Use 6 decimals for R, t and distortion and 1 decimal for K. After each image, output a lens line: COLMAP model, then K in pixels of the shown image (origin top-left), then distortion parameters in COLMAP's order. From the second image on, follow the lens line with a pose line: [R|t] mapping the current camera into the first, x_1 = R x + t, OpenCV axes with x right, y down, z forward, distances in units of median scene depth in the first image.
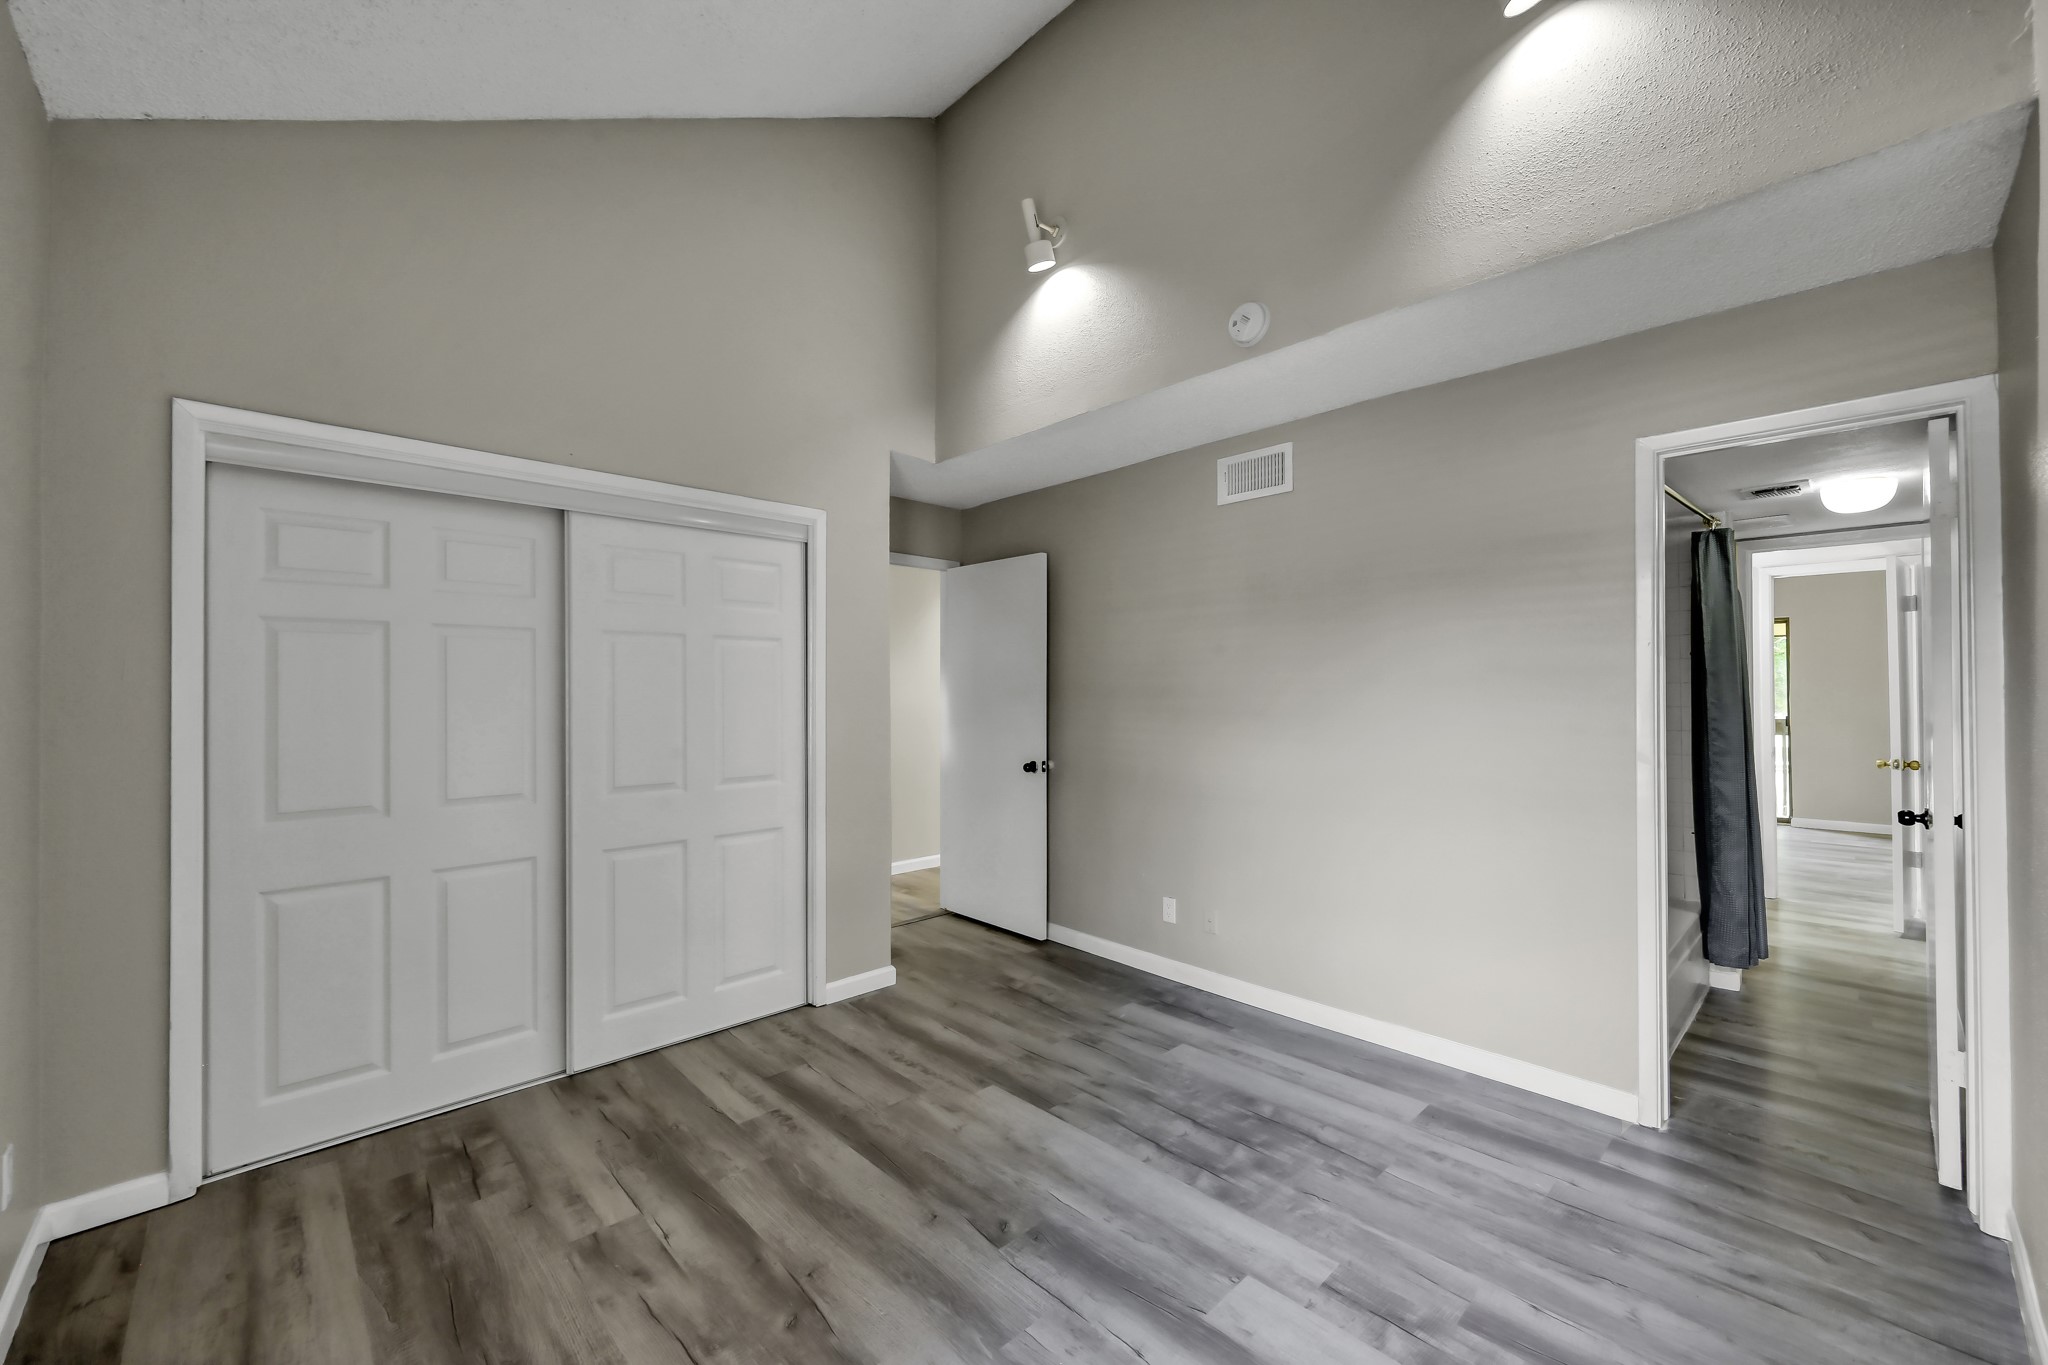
lens RADIAL K [[806.9, 0, 1028.6], [0, 806.9, 688.1], [0, 0, 1]] dist [0.000834, -0.000338]
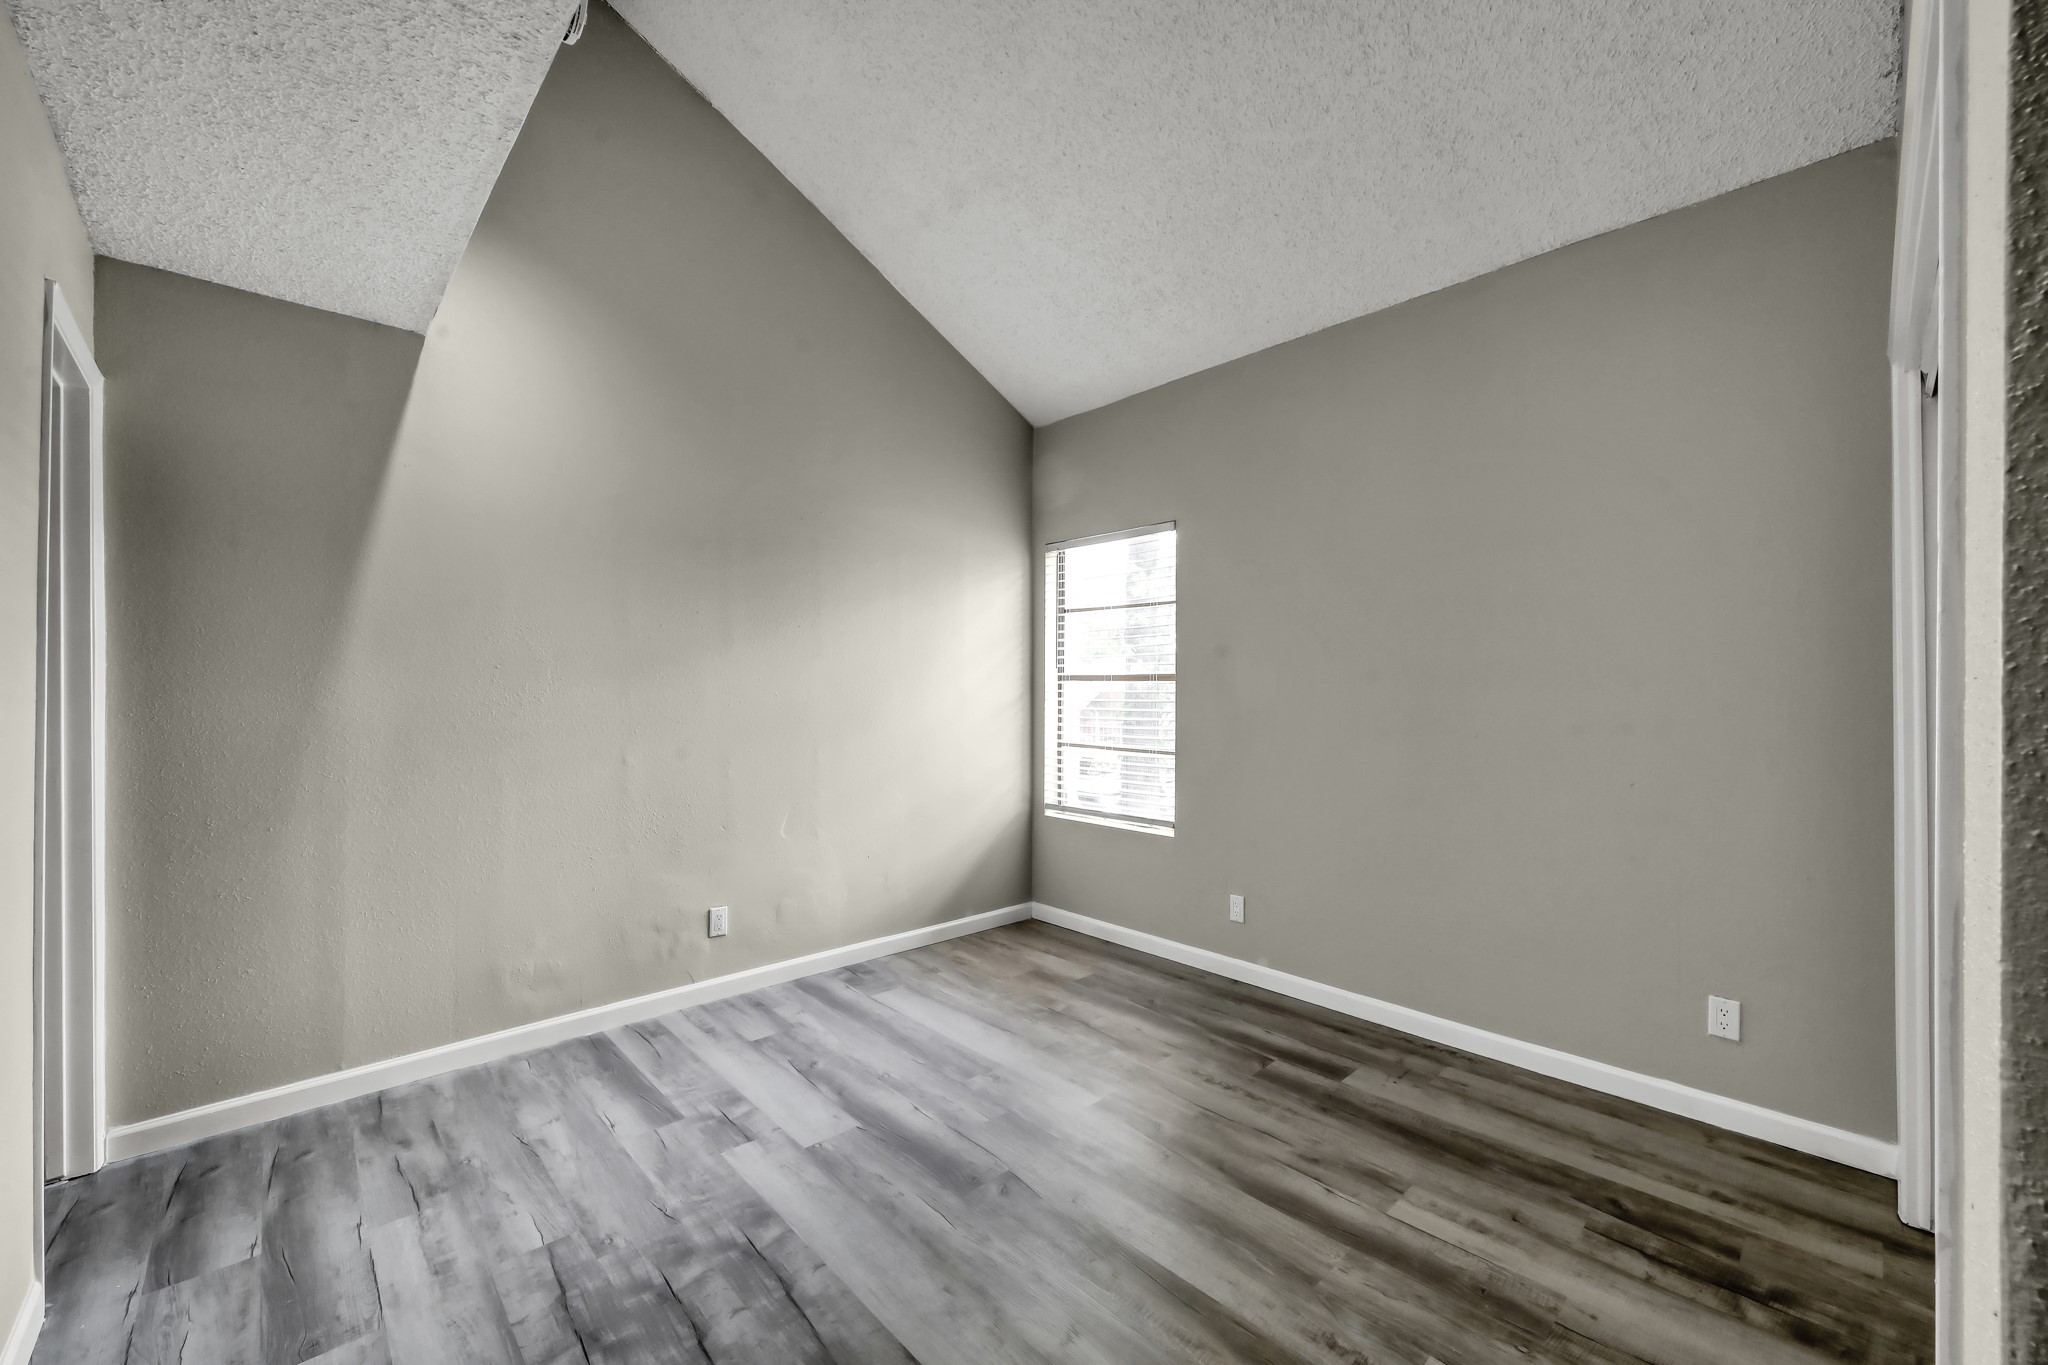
lens RADIAL K [[806.9, 0, 1031.4], [0, 806.9, 691.5], [0, 0, 1]] dist [0.000834, -0.000338]
pose [[-0.999969, 0.003930, 0.006853, -0.069117], [0.003928, 0.999992, -0.000319, 0.032372], [-0.006854, -0.000293, -0.999976, 1.863424]]
